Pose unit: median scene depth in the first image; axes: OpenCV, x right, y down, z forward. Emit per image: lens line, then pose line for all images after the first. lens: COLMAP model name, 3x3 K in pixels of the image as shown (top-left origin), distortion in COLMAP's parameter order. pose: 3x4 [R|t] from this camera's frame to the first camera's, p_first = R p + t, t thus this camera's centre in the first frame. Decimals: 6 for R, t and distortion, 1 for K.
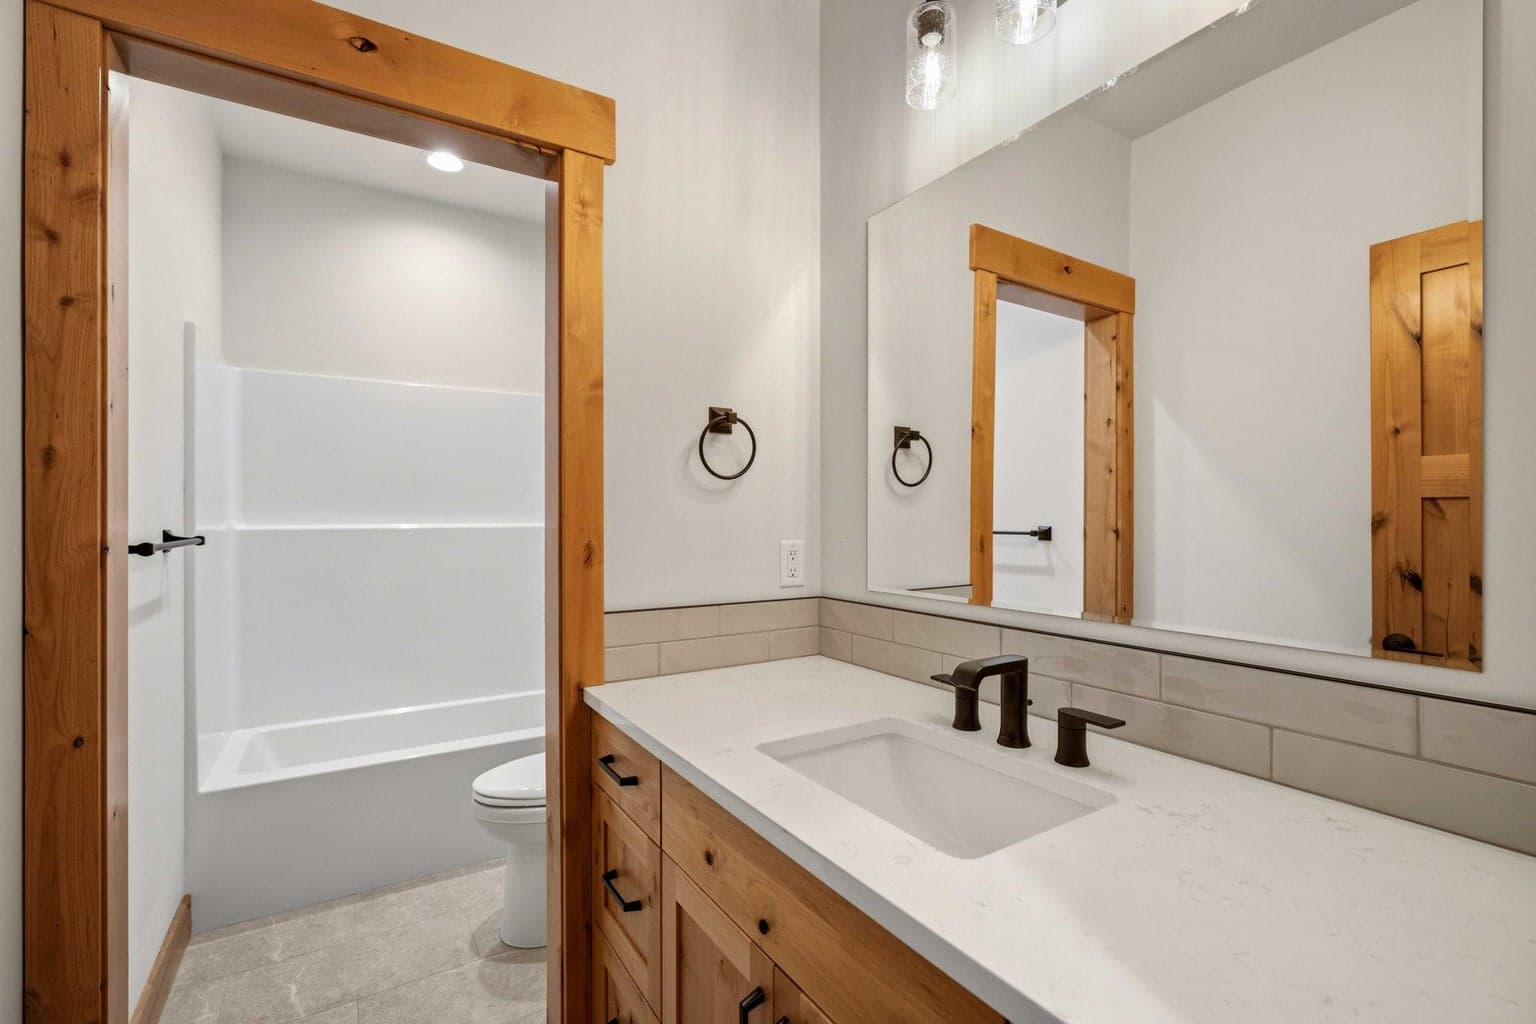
lens RADIAL K [[673.2, 0, 764.2], [0, 673.2, 516.5], [0, 0, 1]] dist [-0.015315, 0.003463]
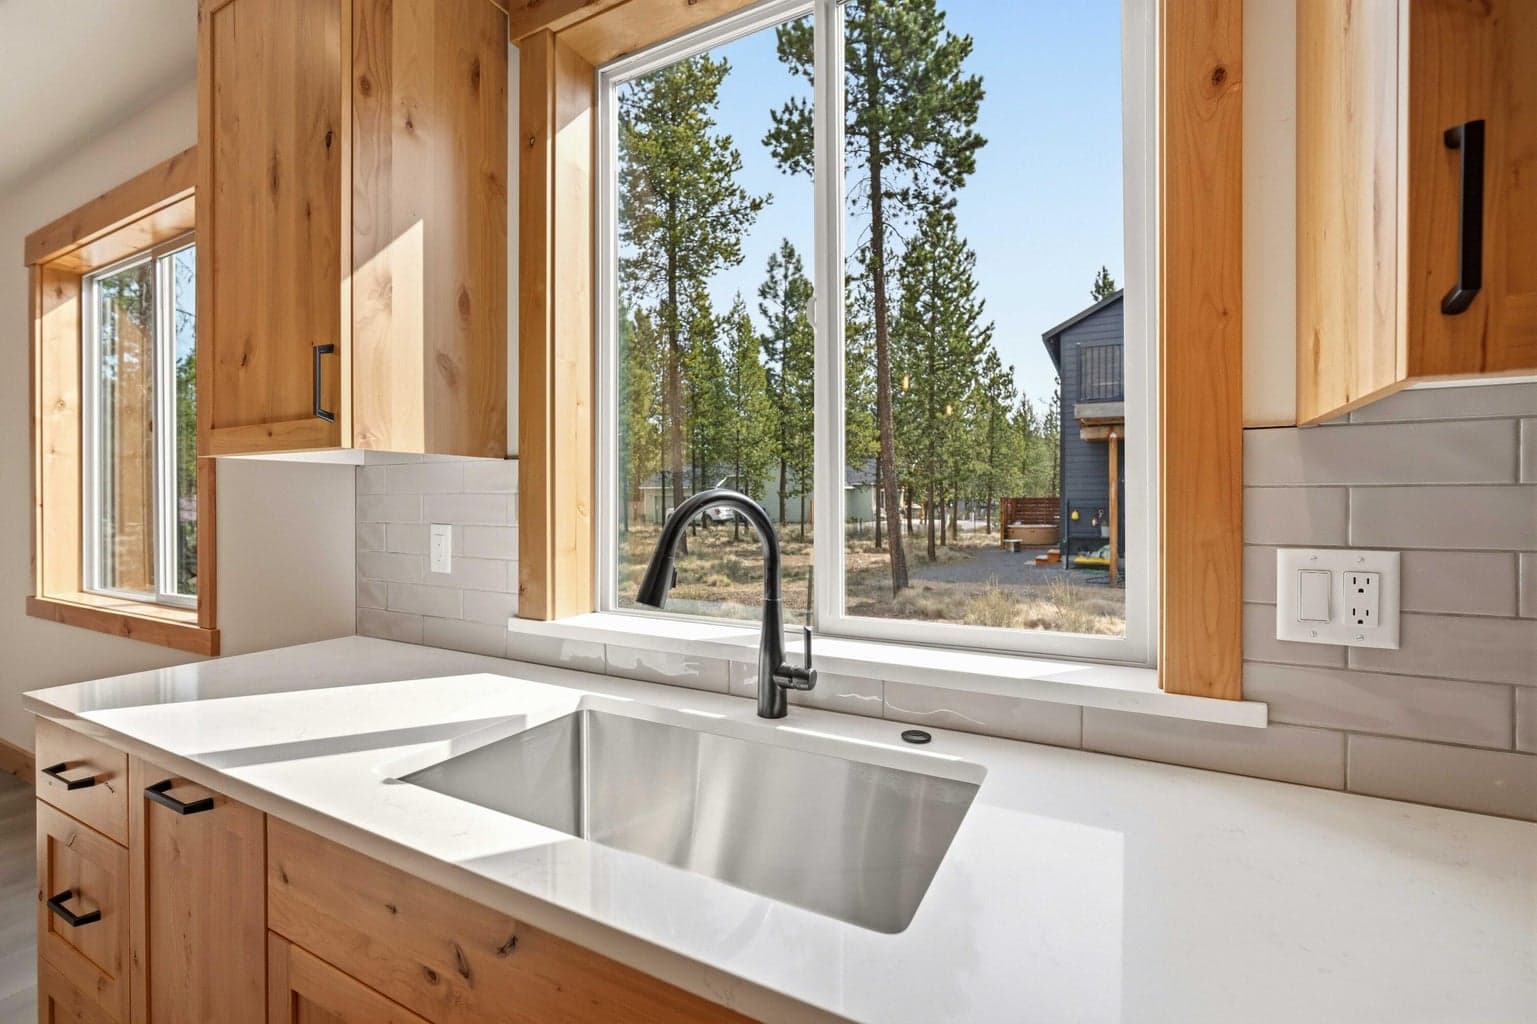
lens RADIAL K [[673.6, 0, 768.1], [0, 673.6, 508.2], [0, 0, 1]] dist [-0.015315, 0.003463]
pose [[0.868432, -0.003520, 0.495797, -0.391414], [-0.002958, 0.999920, 0.012279, -0.004073], [-0.495800, -0.012130, 0.868352, 0.600924]]
